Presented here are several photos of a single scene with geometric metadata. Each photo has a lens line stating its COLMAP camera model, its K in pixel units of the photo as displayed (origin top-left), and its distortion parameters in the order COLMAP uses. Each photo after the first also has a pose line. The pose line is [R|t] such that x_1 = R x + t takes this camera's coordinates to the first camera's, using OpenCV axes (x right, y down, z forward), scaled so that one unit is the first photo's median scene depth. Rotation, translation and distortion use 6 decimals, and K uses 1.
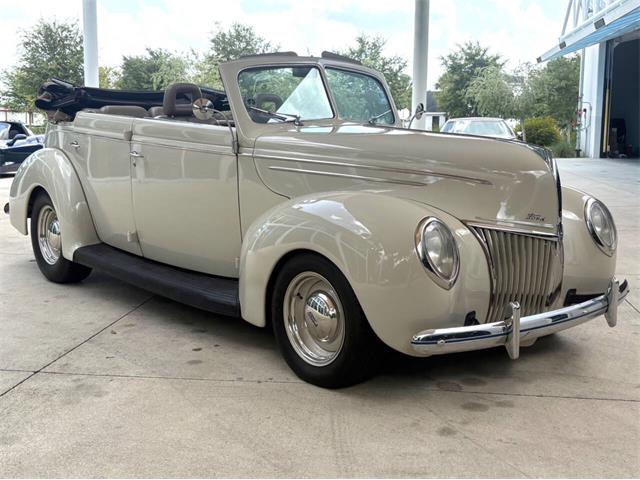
lens RADIAL K [[825.6, 0, 320.0], [0, 825.6, 240.0], [0, 0, 1]] dist [0.226438, -1.074507]
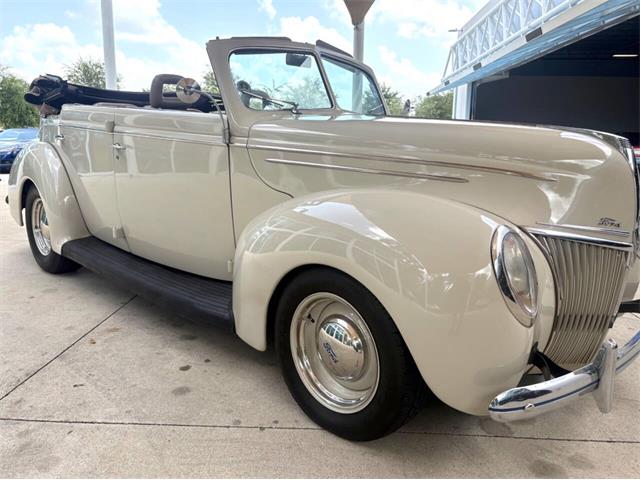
lens RADIAL K [[525.0, 0, 320.0], [0, 525.0, 240.0], [0, 0, 1]] dist [0.032353, -0.004418]
pose [[0.996455, -0.005558, 0.083944, -0.049429], [0.001268, 0.998694, 0.051069, -0.029979], [-0.084119, -0.050782, 0.995161, 0.421327]]
